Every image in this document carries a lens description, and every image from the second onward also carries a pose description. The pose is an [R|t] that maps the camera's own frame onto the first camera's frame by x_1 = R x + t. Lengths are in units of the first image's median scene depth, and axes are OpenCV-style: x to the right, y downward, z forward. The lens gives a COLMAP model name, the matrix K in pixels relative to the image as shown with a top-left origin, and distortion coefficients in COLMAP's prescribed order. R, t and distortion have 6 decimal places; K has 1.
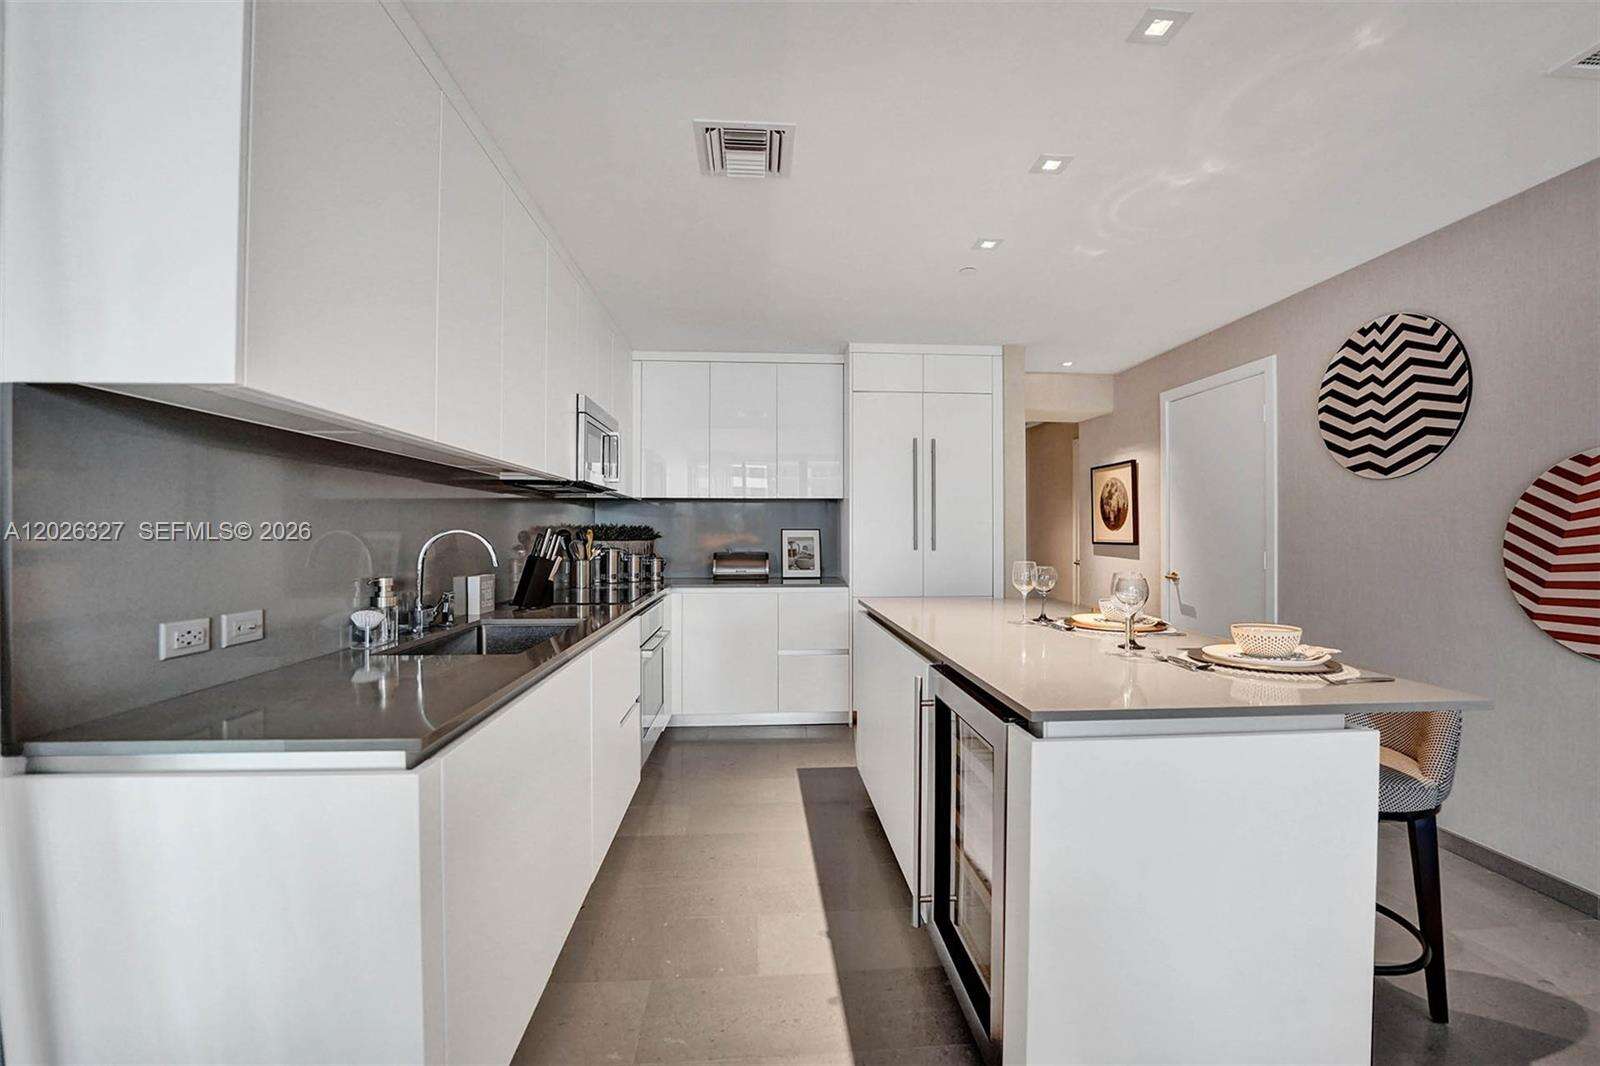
lens RADIAL K [[668.6, 0, 808.8], [0, 668.6, 532.8], [0, 0, 1]] dist [-0.027816, 0.000346]
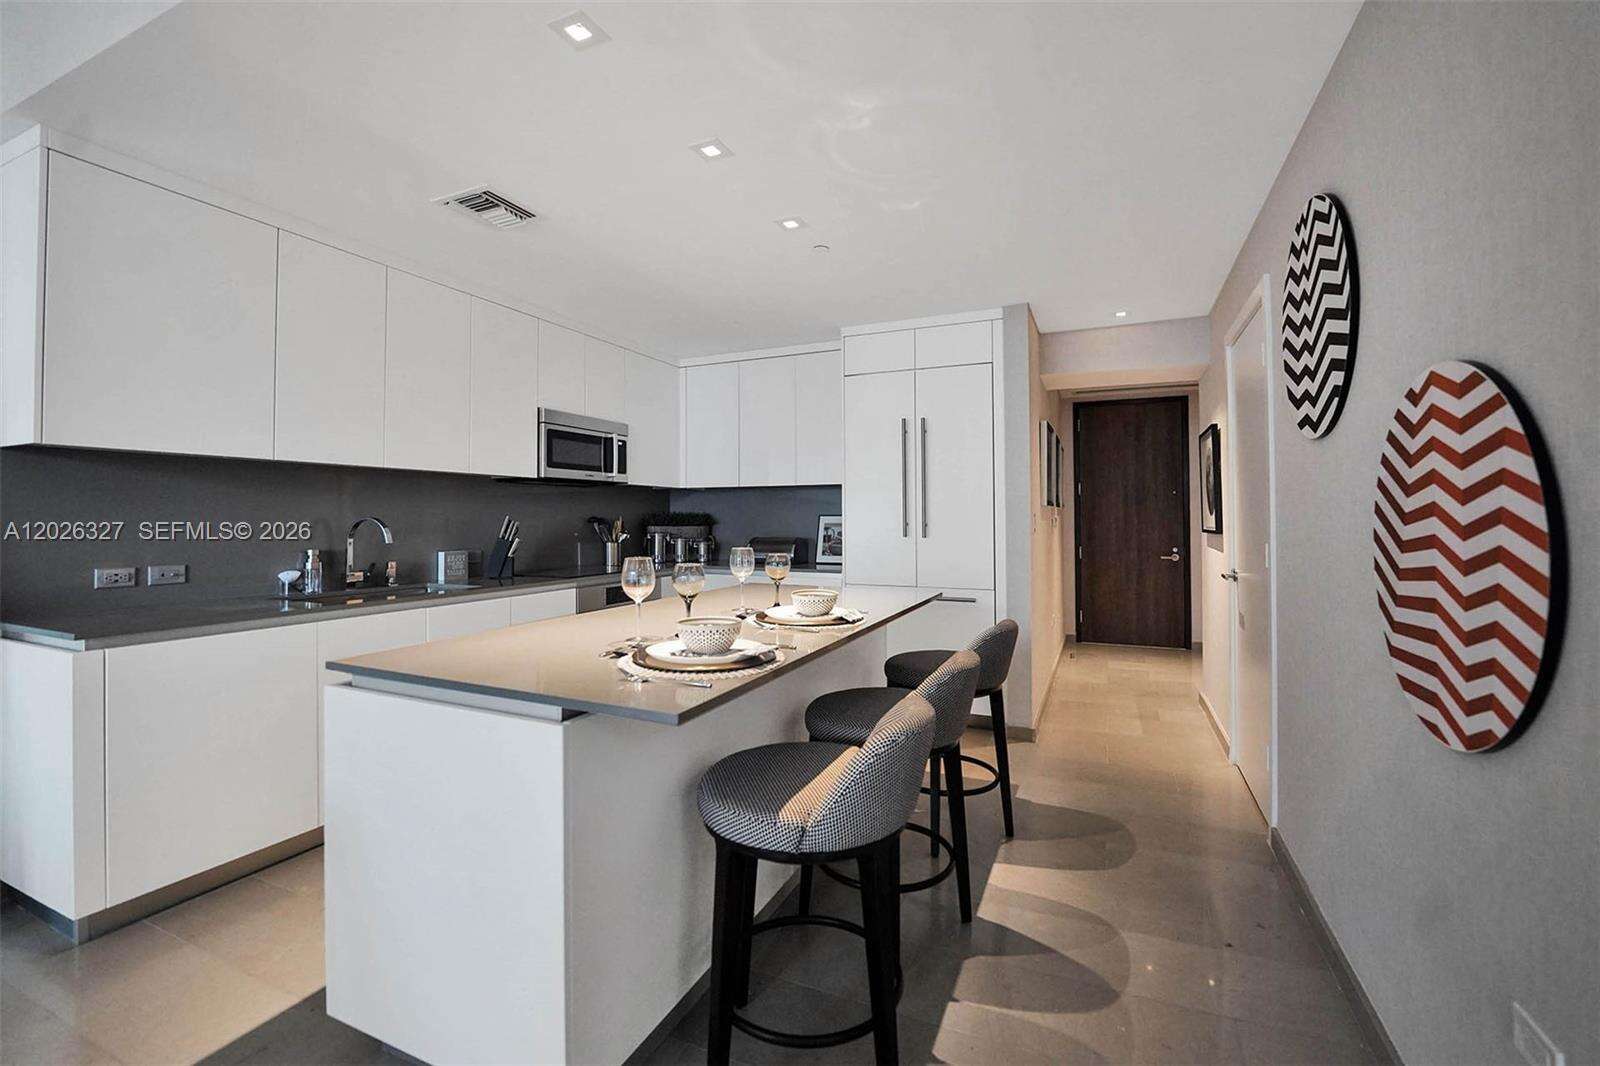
lens RADIAL K [[682.2, 0, 807.1], [0, 682.2, 519.6], [0, 0, 1]] dist [-0.028423, 0.003679]
pose [[0.881780, -0.001574, -0.471659, 0.488714], [0.001801, 0.999998, 0.000030, 0.000886], [0.471658, -0.000876, 0.881781, 0.084629]]
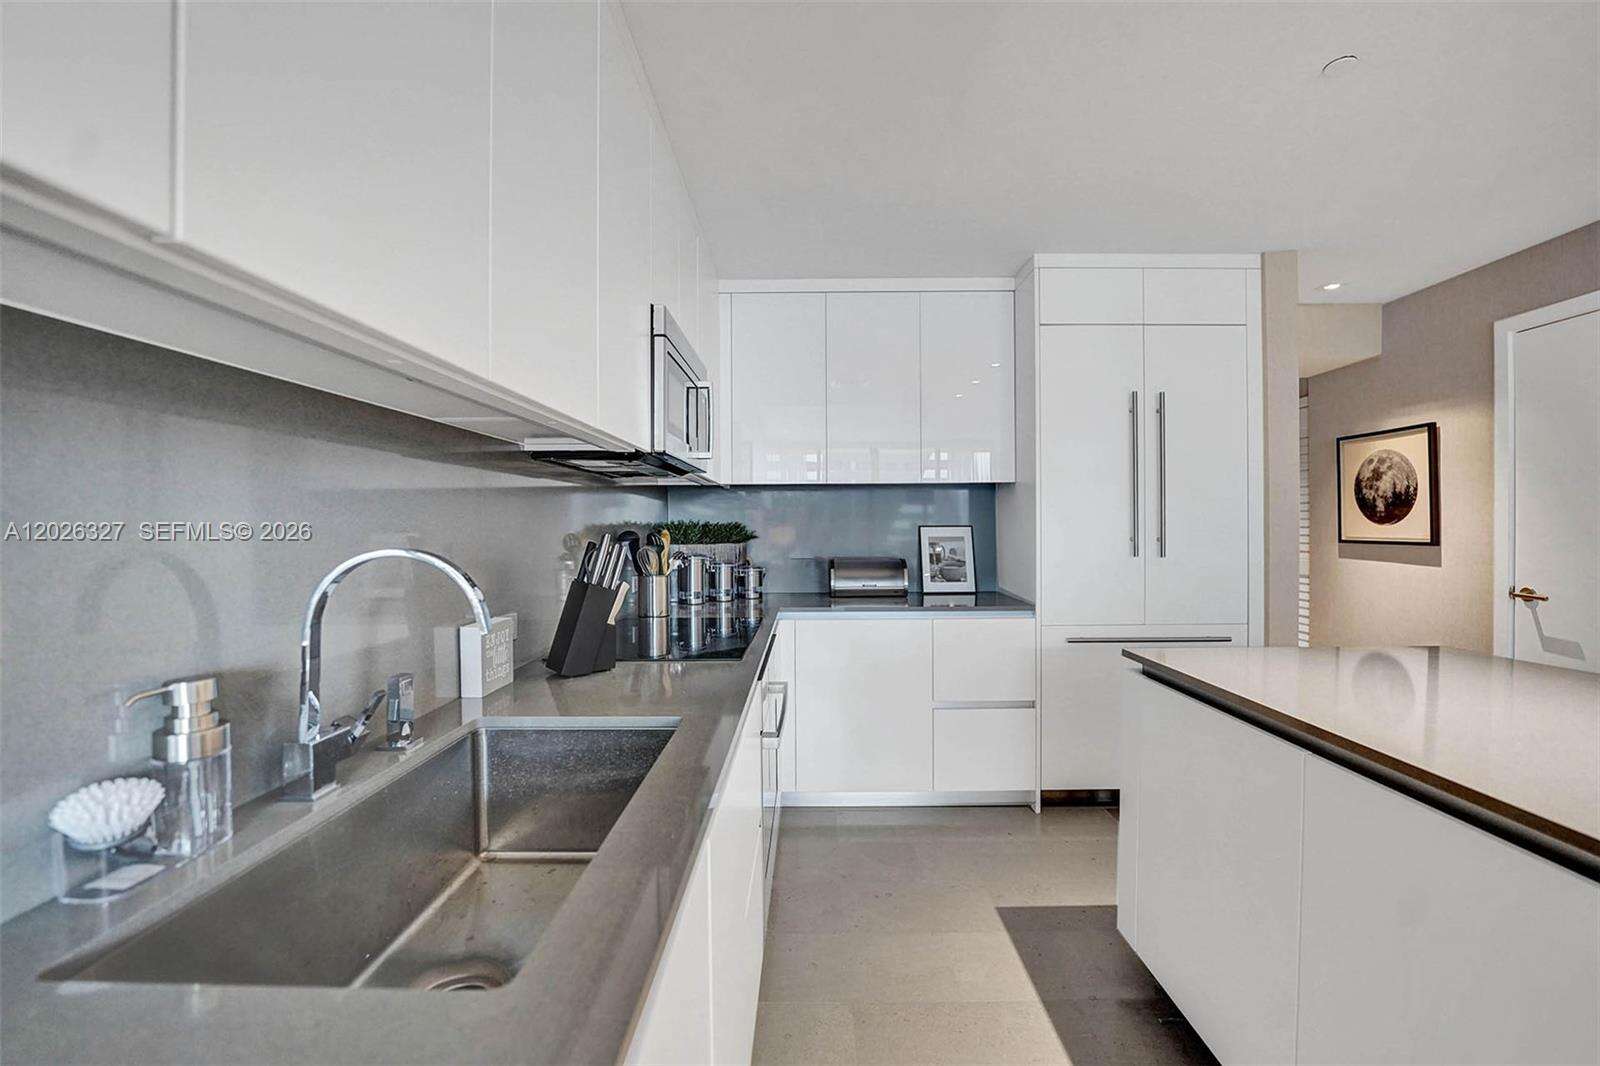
lens RADIAL K [[668.6, 0, 808.8], [0, 668.6, 532.8], [0, 0, 1]] dist [-0.027816, 0.000346]
pose [[0.996722, -0.005777, -0.080700, -0.115643], [0.006858, 0.999890, 0.013124, -0.009362], [0.080615, -0.013635, 0.996652, 0.299318]]
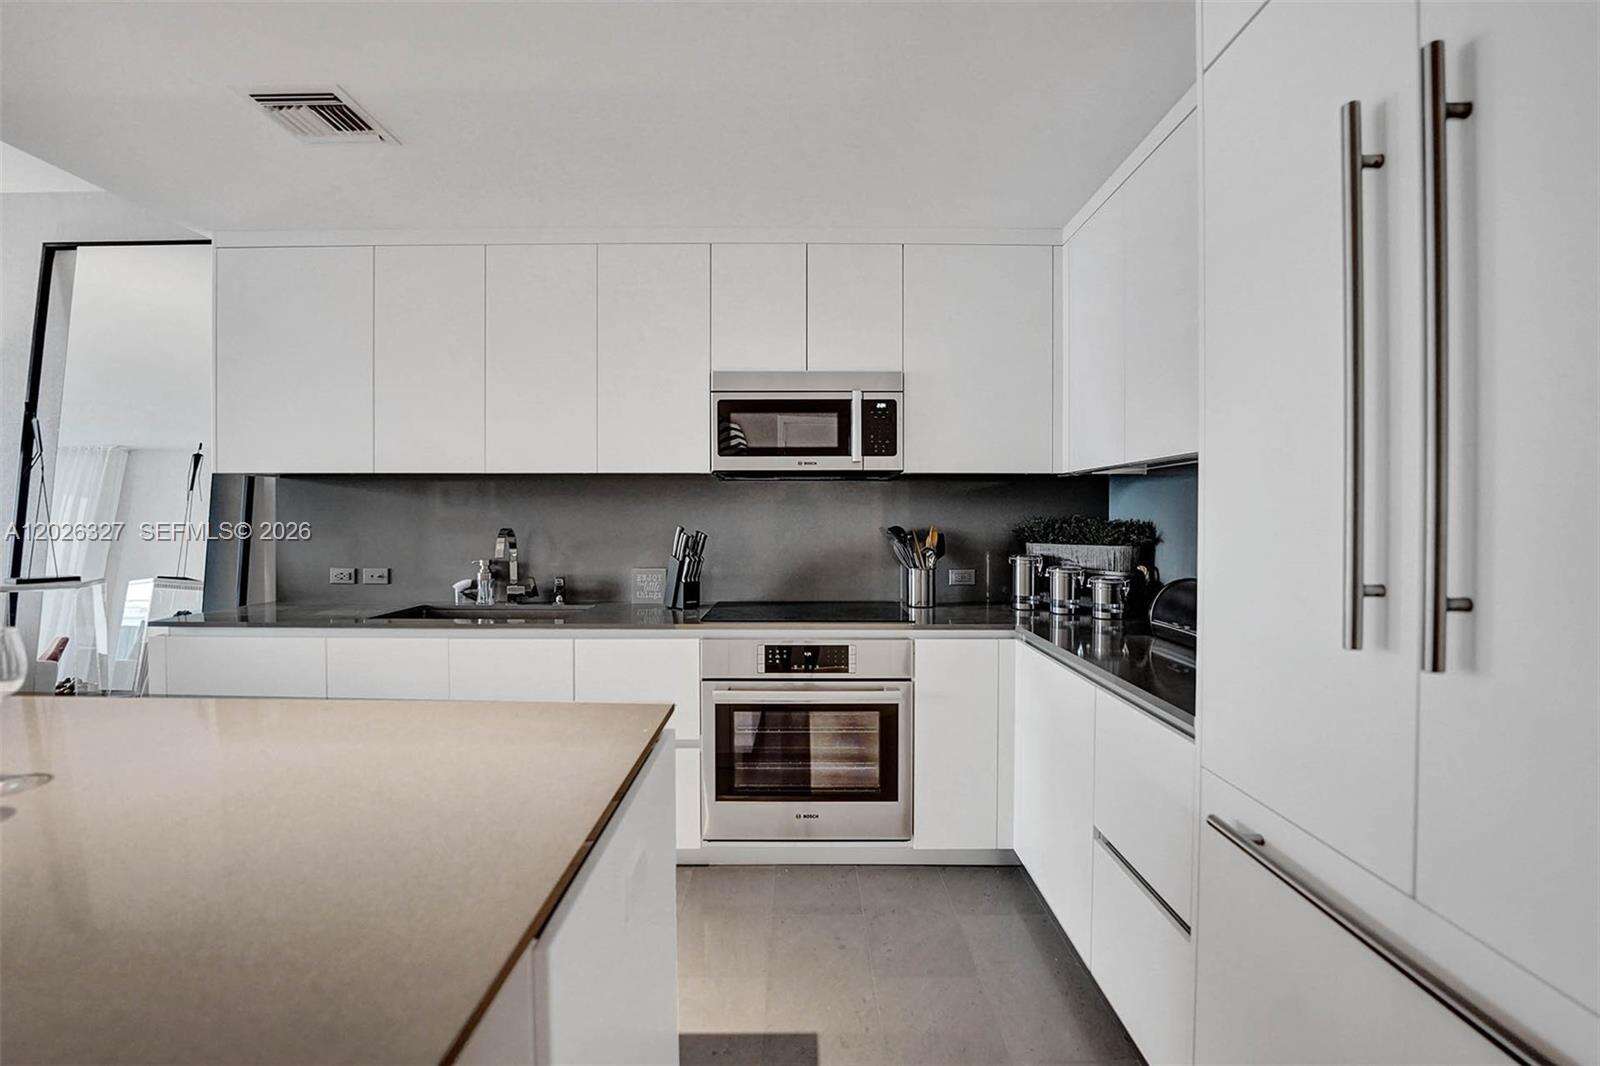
lens RADIAL K [[674.7, 0, 806.6], [0, 674.7, 531.8], [0, 0, 1]] dist [-0.027080, 0.003288]
pose [[-0.075362, 0.017990, -0.996994, 0.371720], [-0.002691, 0.999830, 0.018244, -0.011247], [0.997153, 0.004058, -0.075300, 0.842637]]
